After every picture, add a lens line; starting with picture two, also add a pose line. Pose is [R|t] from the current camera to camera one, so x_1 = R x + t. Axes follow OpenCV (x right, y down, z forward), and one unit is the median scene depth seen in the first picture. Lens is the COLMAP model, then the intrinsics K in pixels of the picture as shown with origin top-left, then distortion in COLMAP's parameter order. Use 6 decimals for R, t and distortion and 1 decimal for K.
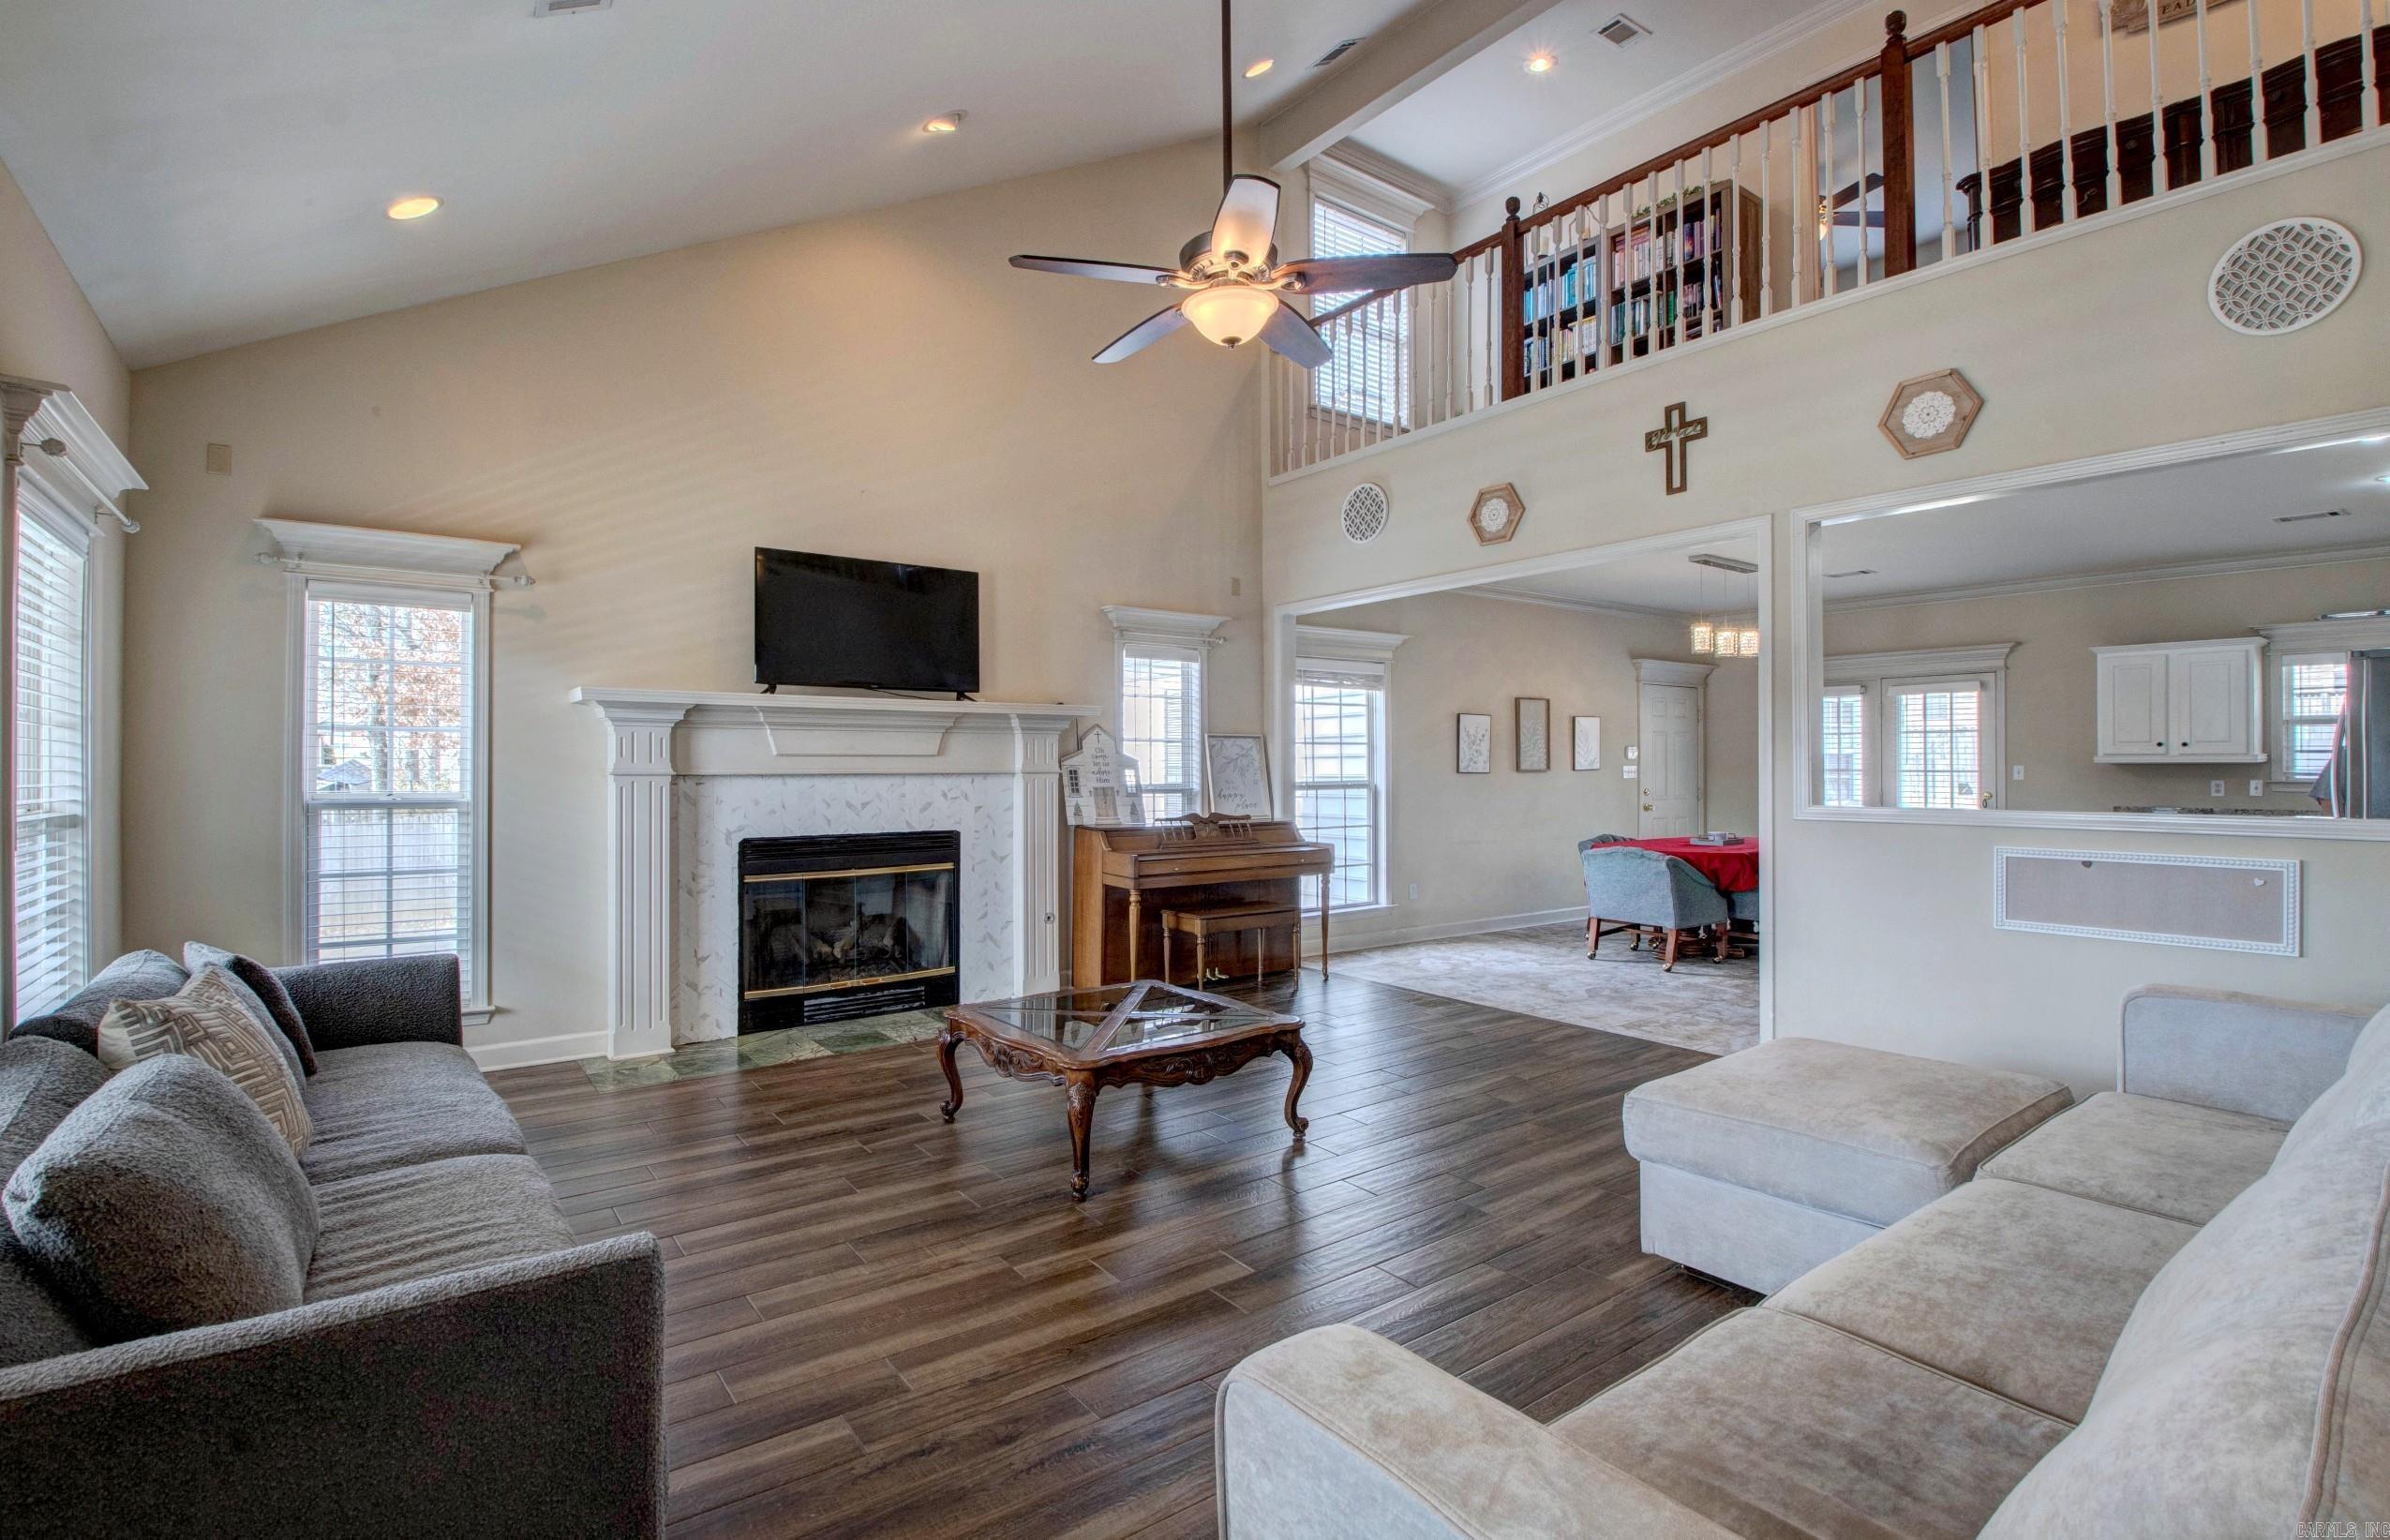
lens RADIAL K [[1089.6, 0, 1191.1], [0, 1089.6, 766.7], [0, 0, 1]] dist [-0.019758, -0.006553]
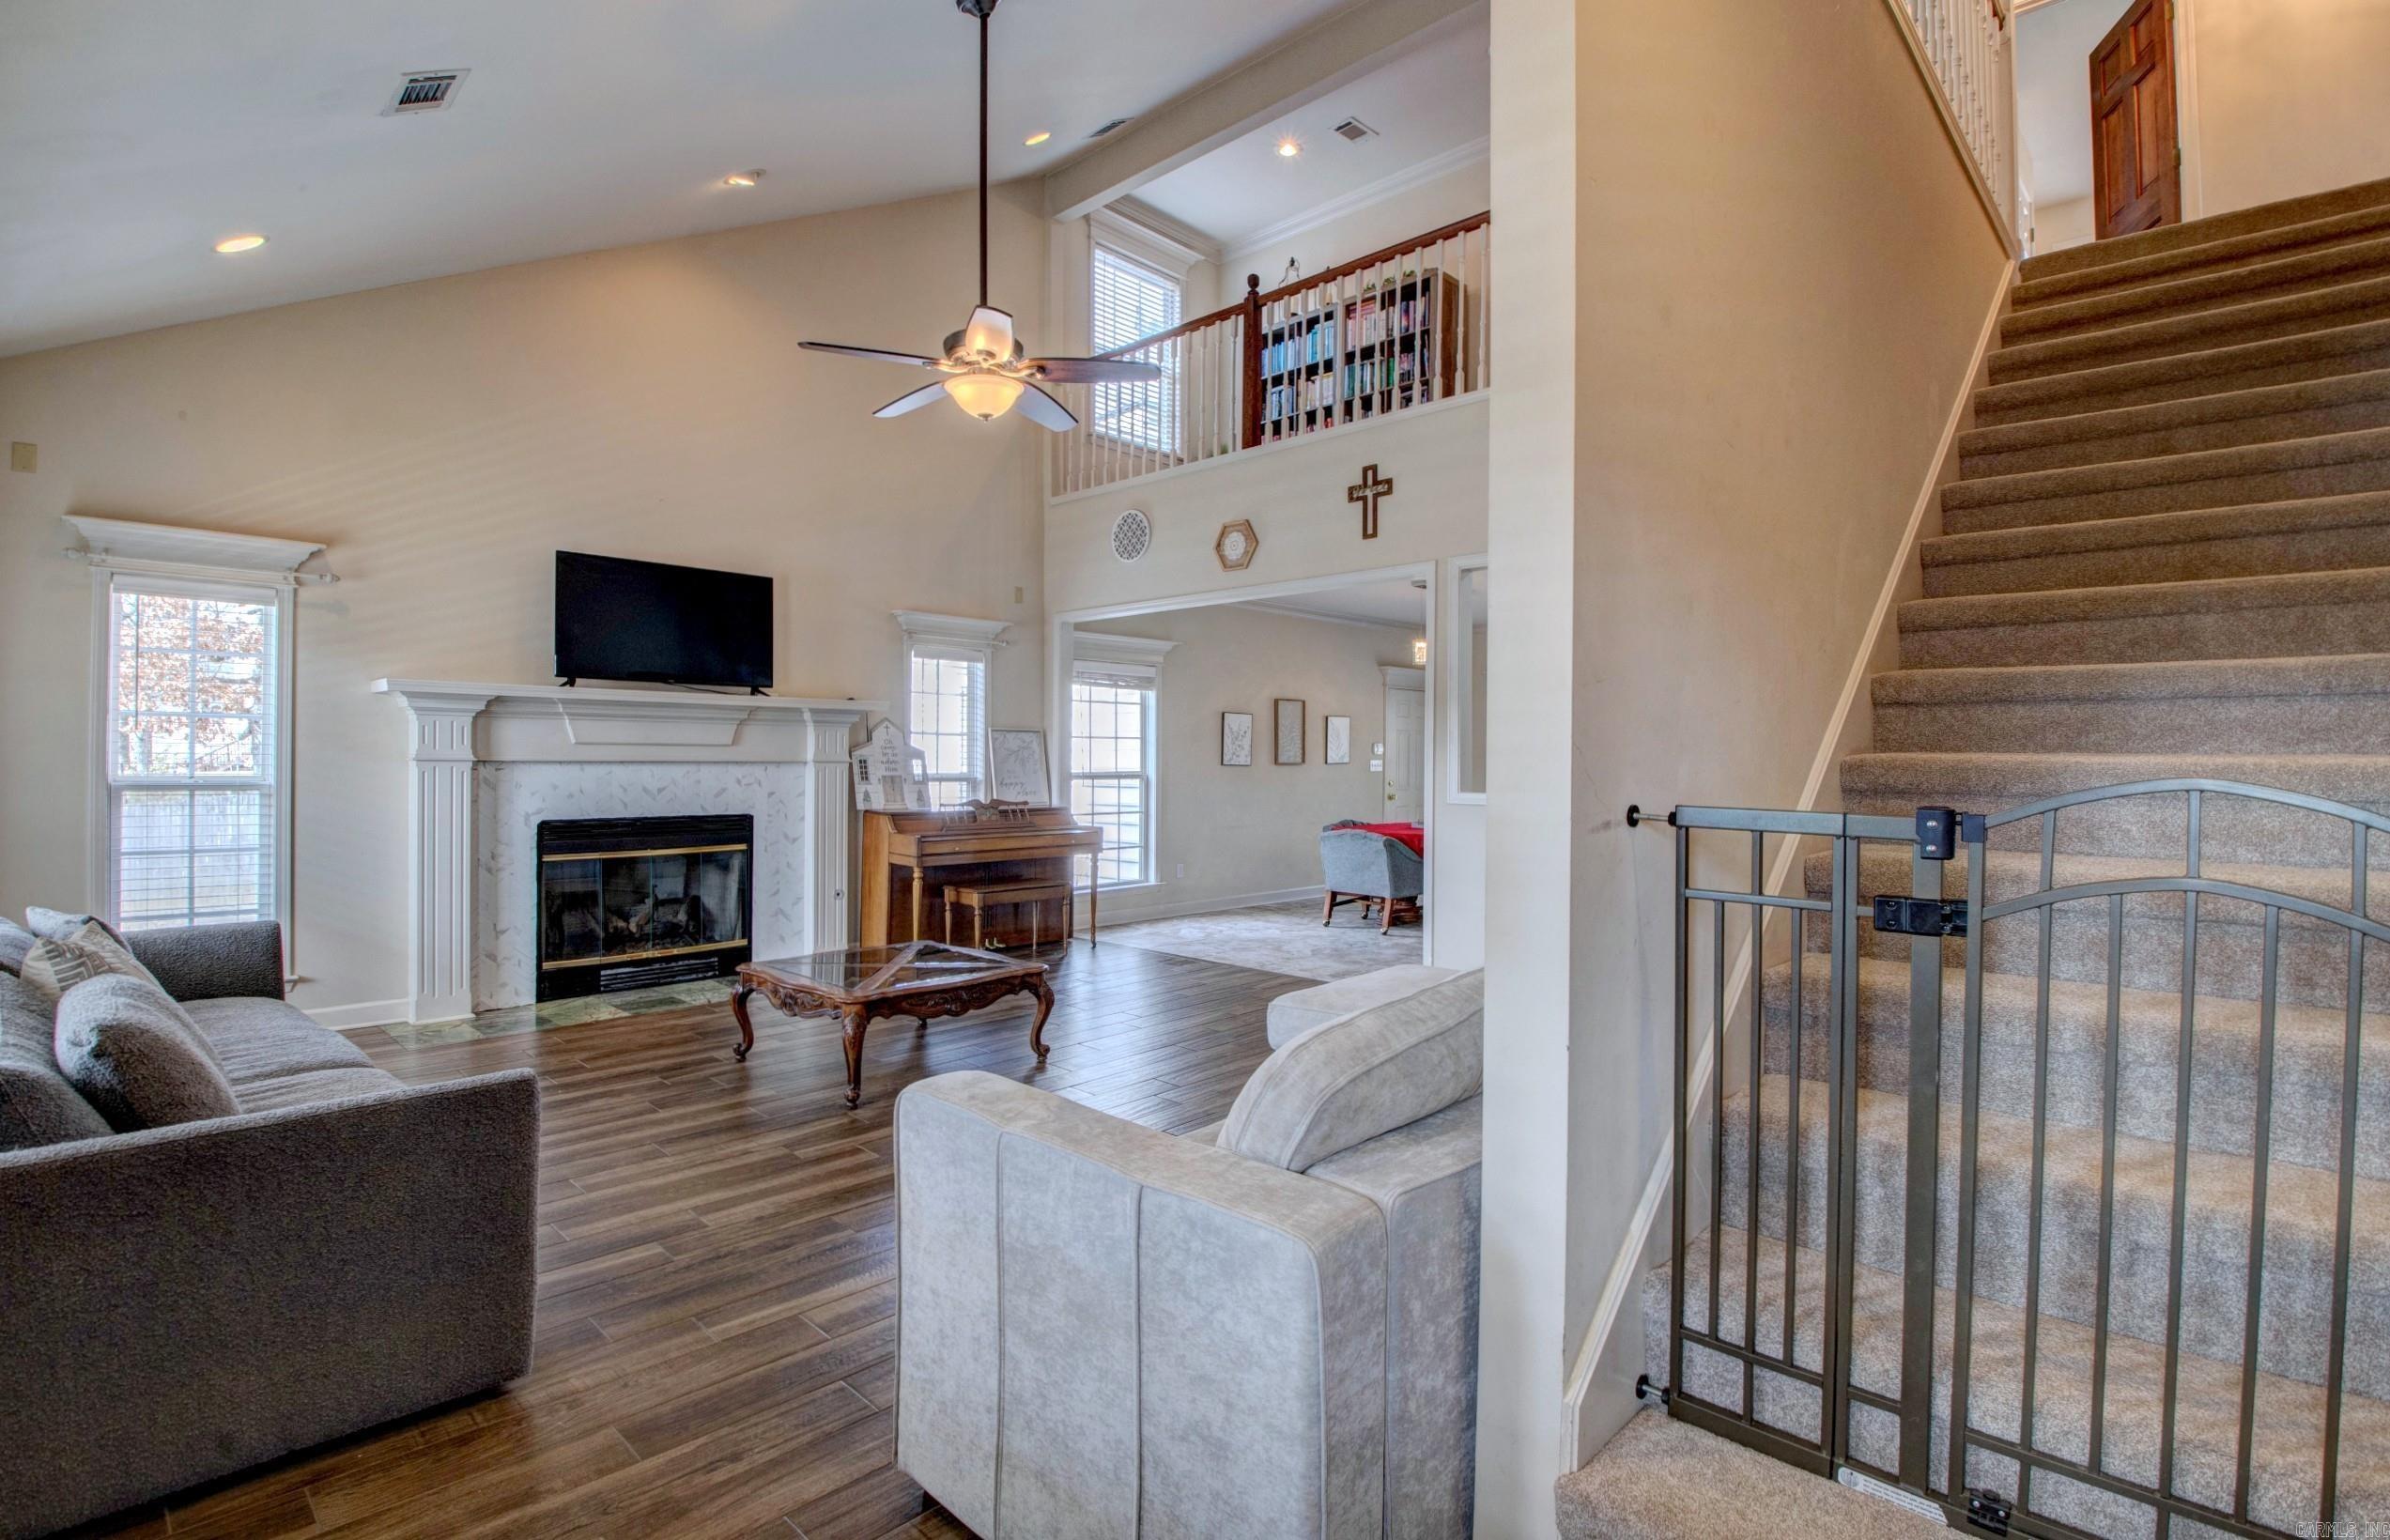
lens RADIAL K [[1089.5, 0, 1193.7], [0, 1089.5, 763.8], [0, 0, 1]] dist [-0.019758, -0.006553]
pose [[0.984893, 0.008350, 0.172963, 0.040068], [-0.009341, 0.999944, 0.004920, -0.001226], [-0.172913, -0.006461, 0.984916, -0.176205]]
